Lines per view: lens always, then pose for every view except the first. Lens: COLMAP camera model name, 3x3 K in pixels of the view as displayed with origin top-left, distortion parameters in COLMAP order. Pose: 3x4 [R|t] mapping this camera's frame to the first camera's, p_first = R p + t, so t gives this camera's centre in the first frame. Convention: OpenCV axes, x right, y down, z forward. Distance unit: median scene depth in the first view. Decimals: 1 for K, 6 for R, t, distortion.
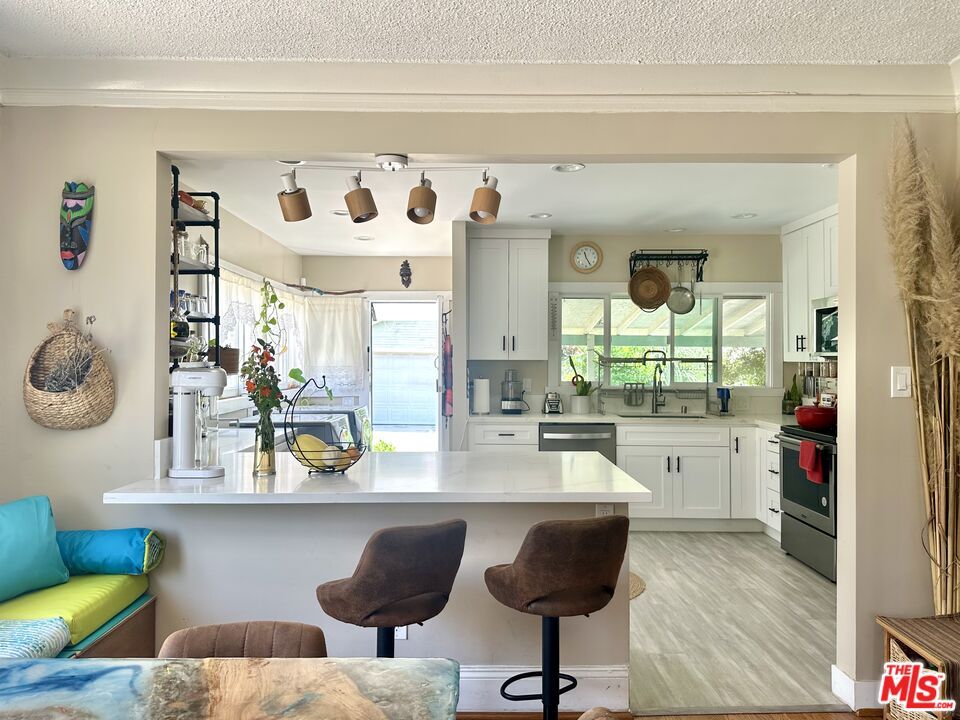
lens RADIAL K [[688.4, 0, 484.1], [0, 688.4, 357.4], [0, 0, 1]] dist [0.075814, -0.091073]
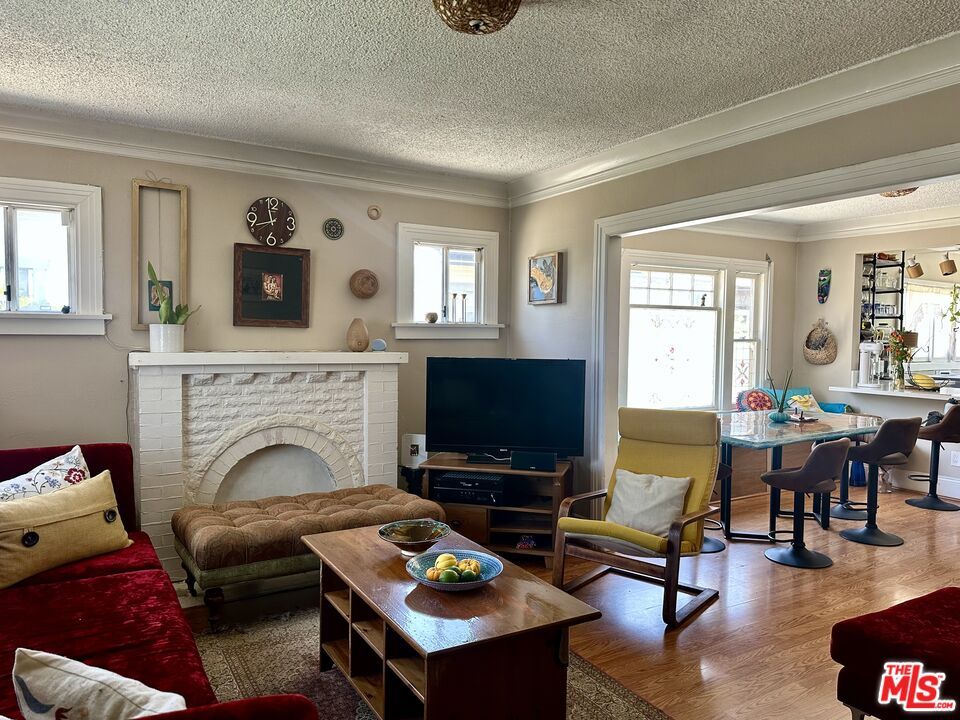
lens RADIAL K [[688.4, 0, 479.2], [0, 688.4, 362.9], [0, 0, 1]] dist [0.075814, -0.091073]
pose [[0.521124, 0.040974, -0.852497, 0.894713], [-0.008050, 0.999038, 0.043097, -0.005296], [0.853443, -0.015596, 0.520953, -1.334974]]
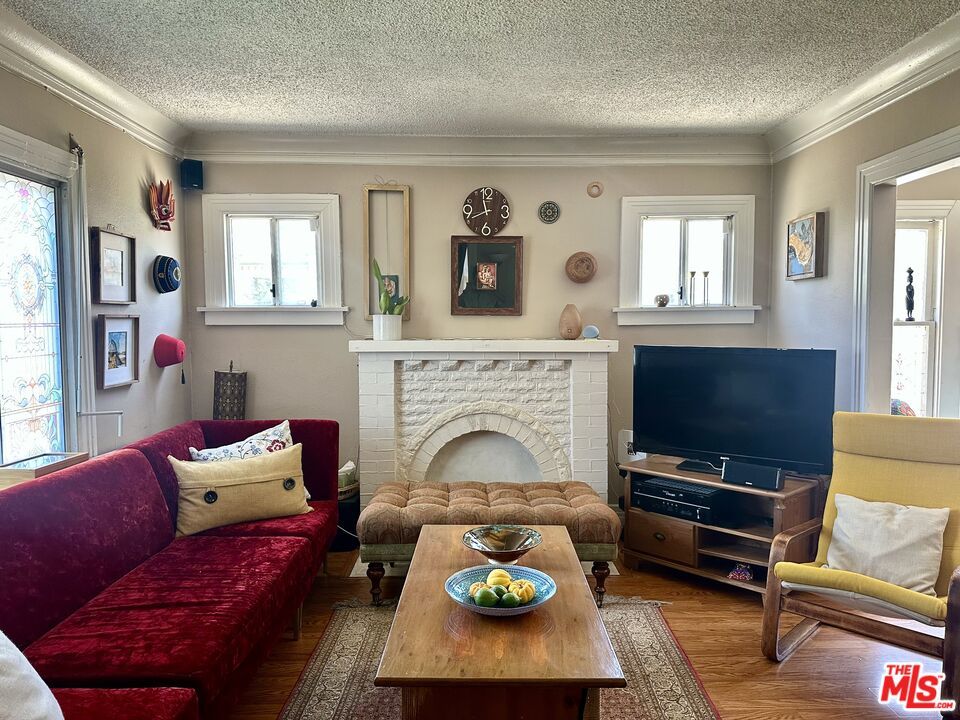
lens RADIAL K [[688.4, 0, 480.6], [0, 688.4, 356.5], [0, 0, 1]] dist [0.075814, -0.091073]
pose [[0.005888, 0.055527, -0.998440, 0.896908], [0.007138, 0.998429, 0.055568, -0.007875], [0.999957, -0.007454, 0.005482, -0.938505]]
